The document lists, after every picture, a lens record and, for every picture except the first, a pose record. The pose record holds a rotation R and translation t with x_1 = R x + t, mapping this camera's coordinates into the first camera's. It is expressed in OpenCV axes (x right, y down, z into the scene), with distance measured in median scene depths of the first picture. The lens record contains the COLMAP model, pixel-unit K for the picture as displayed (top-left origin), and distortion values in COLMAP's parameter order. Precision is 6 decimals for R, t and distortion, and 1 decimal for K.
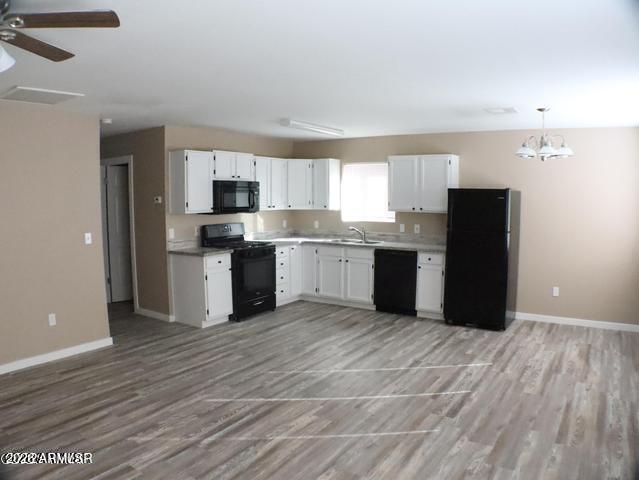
lens RADIAL K [[471.4, 0, 324.4], [0, 471.4, 241.3], [0, 0, 1]] dist [-0.231381, 0.088483]
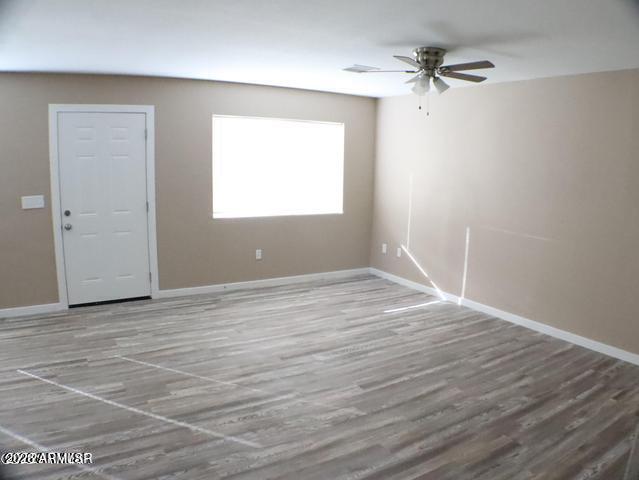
lens RADIAL K [[471.4, 0, 324.4], [0, 471.4, 241.3], [0, 0, 1]] dist [-0.231381, 0.088483]
pose [[-0.903007, -0.085919, 0.420947, -0.654444], [0.028148, 0.965862, 0.257524, -0.144638], [-0.428703, 0.244395, -0.869762, 1.562943]]
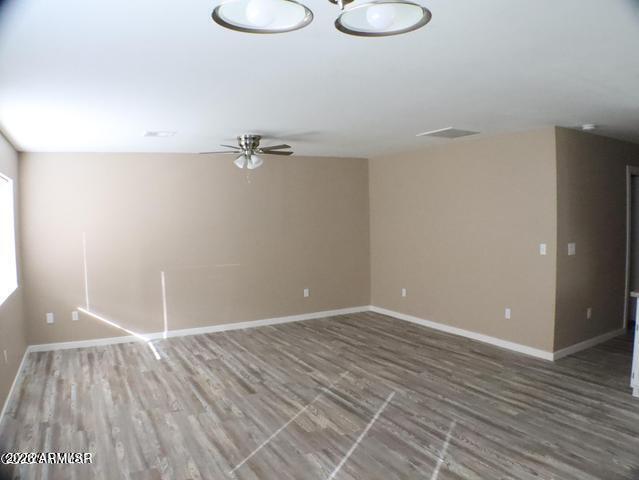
lens RADIAL K [[471.4, 0, 324.4], [0, 471.4, 241.3], [0, 0, 1]] dist [-0.231381, 0.088483]
pose [[-0.466915, 0.065814, -0.881850, 0.840210], [-0.068267, 0.991568, 0.110148, -0.142444], [0.881663, 0.111631, -0.458485, 1.394143]]
